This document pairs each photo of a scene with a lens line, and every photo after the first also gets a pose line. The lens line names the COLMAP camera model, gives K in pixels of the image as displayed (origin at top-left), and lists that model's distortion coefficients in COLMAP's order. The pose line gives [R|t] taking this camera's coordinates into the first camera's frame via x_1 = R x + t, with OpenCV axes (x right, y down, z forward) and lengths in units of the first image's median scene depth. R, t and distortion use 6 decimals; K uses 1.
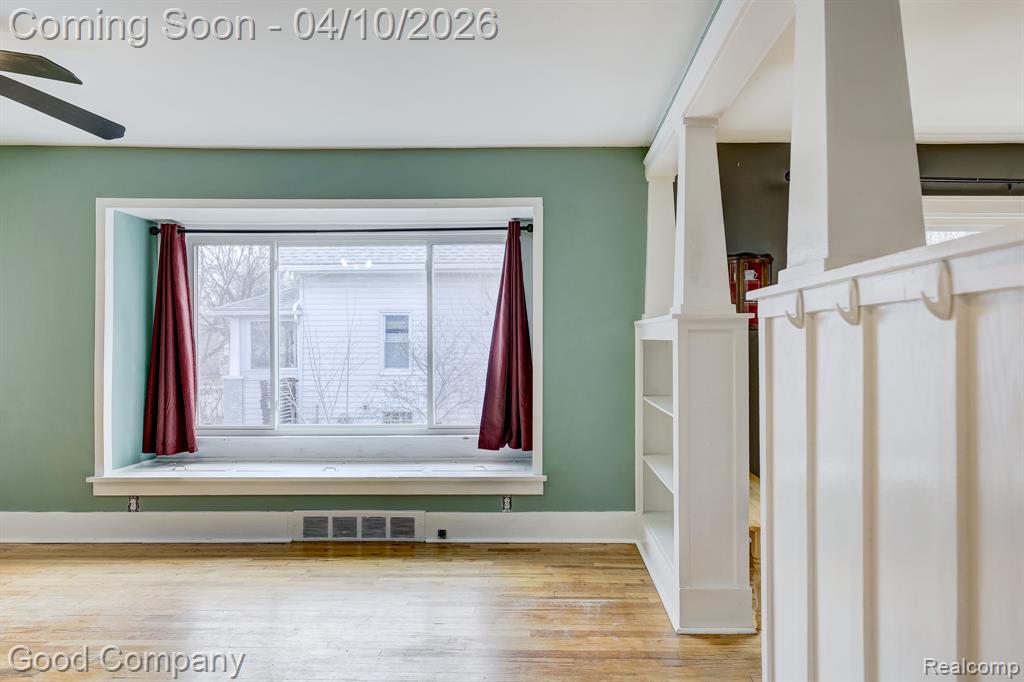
lens RADIAL K [[614.6, 0, 453.9], [0, 614.6, 347.6], [0, 0, 1]] dist [0.001370, 0.000238]
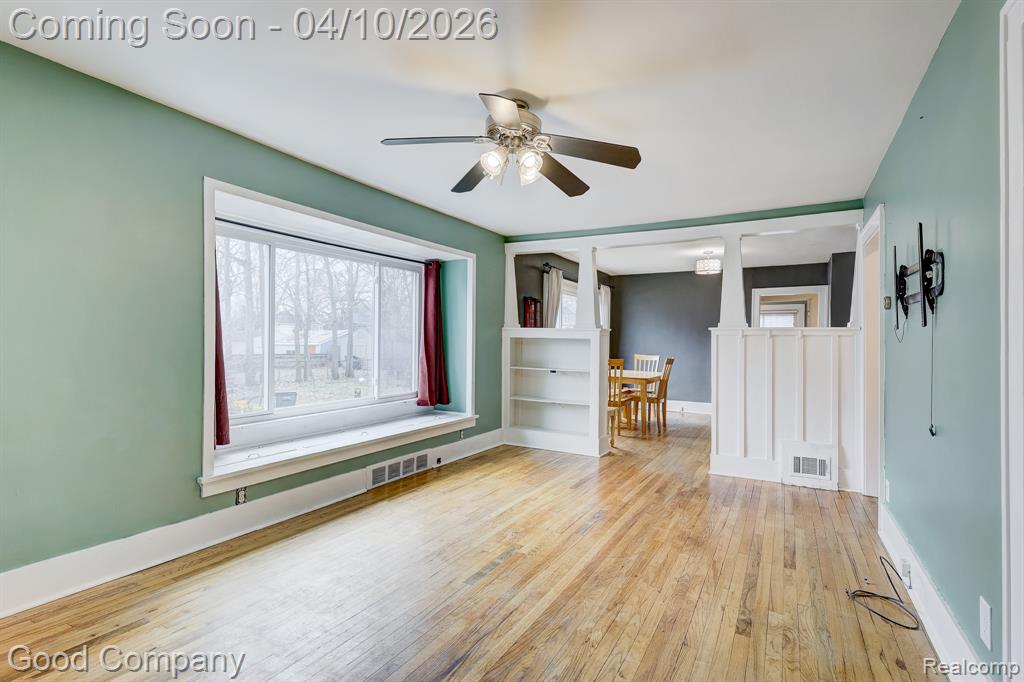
lens RADIAL K [[610.5, 0, 438.6], [0, 610.5, 338.2], [0, 0, 1]] dist [-0.000189, 0.001982]
pose [[0.456603, 0.009208, 0.889623, -1.358417], [-0.011005, 0.999928, -0.004701, 0.000236], [-0.889602, -0.007644, 0.456672, 0.289219]]
